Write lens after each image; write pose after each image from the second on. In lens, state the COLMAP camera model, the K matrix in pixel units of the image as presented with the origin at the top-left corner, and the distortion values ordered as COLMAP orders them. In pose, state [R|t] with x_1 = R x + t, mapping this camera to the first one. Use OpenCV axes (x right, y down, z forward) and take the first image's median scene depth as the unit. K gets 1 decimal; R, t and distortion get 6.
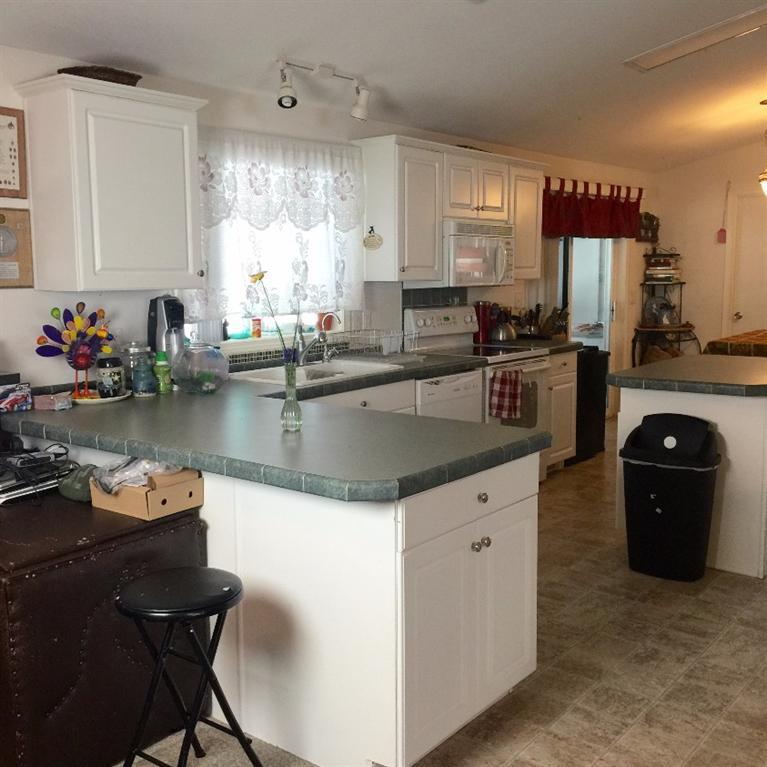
lens RADIAL K [[891.6, 0, 382.9], [0, 891.6, 389.2], [0, 0, 1]] dist [0.078115, -0.044597]
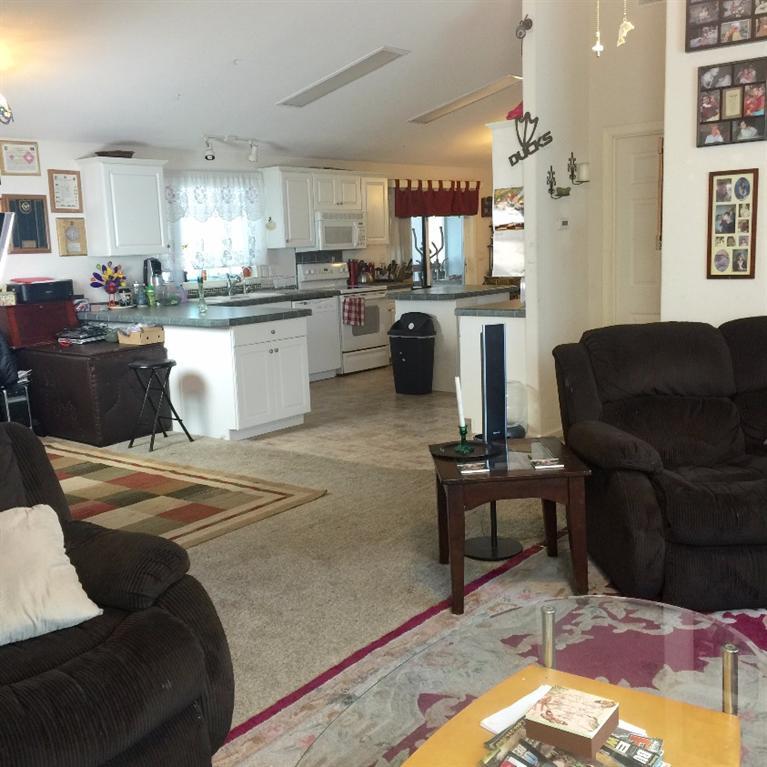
lens RADIAL K [[891.6, 0, 382.9], [0, 891.6, 389.2], [0, 0, 1]] dist [0.078115, -0.044597]
pose [[0.999315, -0.027249, -0.025027, 0.267560], [0.028027, 0.999118, 0.031257, 0.118826], [0.024153, -0.031937, 0.999198, -0.845497]]
